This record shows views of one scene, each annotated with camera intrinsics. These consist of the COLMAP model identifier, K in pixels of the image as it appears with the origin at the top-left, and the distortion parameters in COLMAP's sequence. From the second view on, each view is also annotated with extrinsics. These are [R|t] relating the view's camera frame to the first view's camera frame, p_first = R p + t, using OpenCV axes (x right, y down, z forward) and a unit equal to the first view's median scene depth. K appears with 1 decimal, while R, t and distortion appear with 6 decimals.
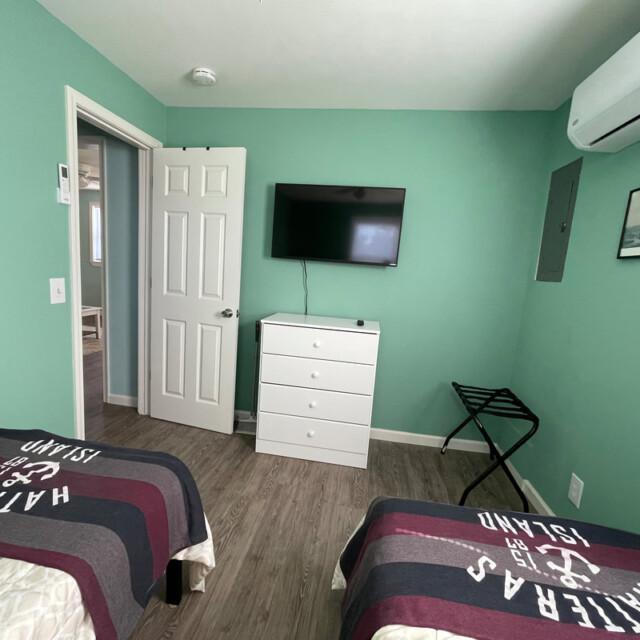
lens RADIAL K [[345.2, 0, 319.0], [0, 345.2, 321.5], [0, 0, 1]] dist [0.002729, 0.001205]
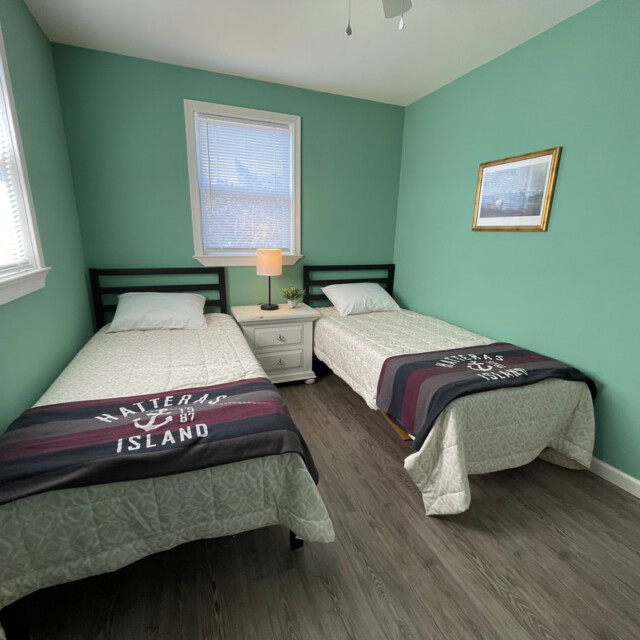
lens RADIAL K [[345.2, 0, 316.5], [0, 345.2, 320.2], [0, 0, 1]] dist [0.002729, 0.001205]
pose [[-0.863275, 0.038516, -0.503263, 0.720364], [-0.151866, 0.931060, 0.331760, -0.214191], [0.481346, 0.362829, -0.797911, 1.976015]]
